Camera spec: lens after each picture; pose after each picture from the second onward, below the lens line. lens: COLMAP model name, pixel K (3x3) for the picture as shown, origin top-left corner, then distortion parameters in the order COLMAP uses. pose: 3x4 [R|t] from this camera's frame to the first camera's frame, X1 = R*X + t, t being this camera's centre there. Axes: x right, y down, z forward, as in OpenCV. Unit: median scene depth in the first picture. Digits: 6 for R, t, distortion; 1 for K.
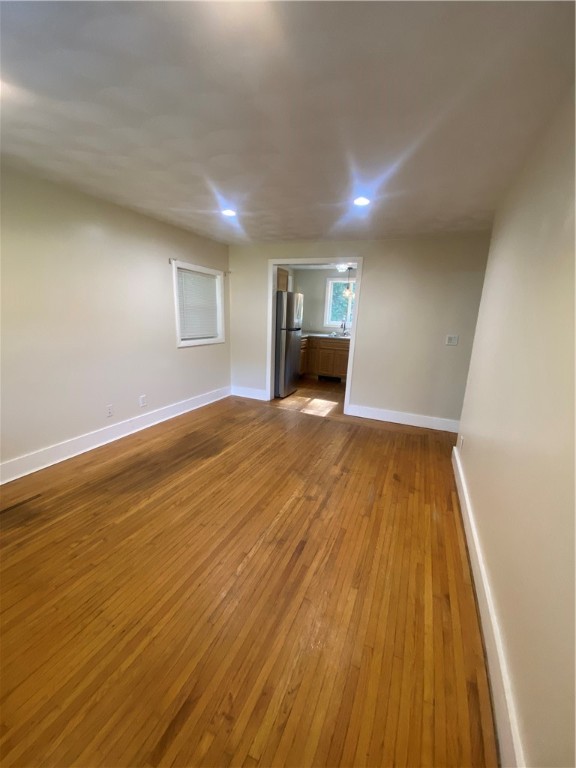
lens RADIAL K [[309.0, 0, 288.0], [0, 309.0, 384.0], [0, 0, 1]] dist [-0.000460, 0.000153]
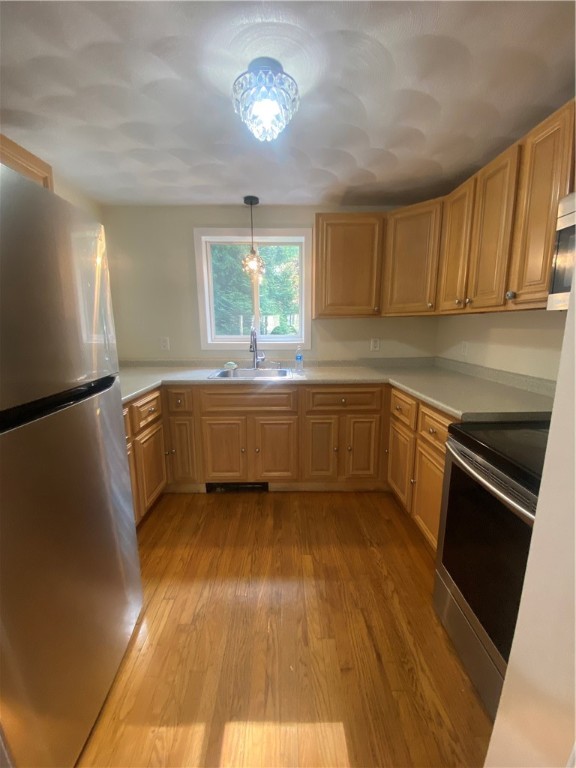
lens RADIAL K [[309.0, 0, 288.0], [0, 309.0, 384.0], [0, 0, 1]] dist [-0.000460, 0.000153]
pose [[0.907700, -0.120891, 0.401829, 0.053351], [0.132090, 0.991238, -0.000167, -0.131729], [-0.398288, 0.053230, 0.915715, 0.615725]]
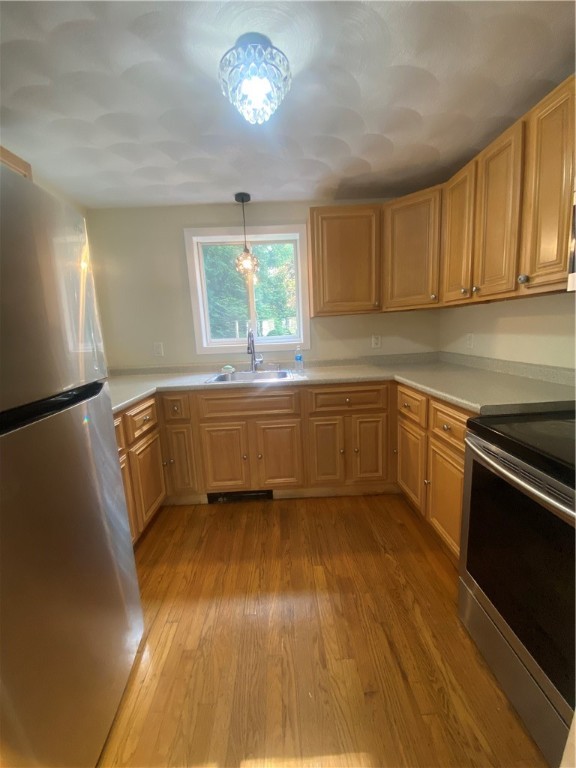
lens RADIAL K [[310.7, 0, 286.9], [0, 310.7, 383.7], [0, 0, 1]] dist [-0.009532, -0.000433]
pose [[0.900078, -0.154362, 0.407471, 0.055502], [0.175308, 0.984410, -0.014321, -0.129173], [-0.398908, 0.084323, 0.913106, 0.630780]]
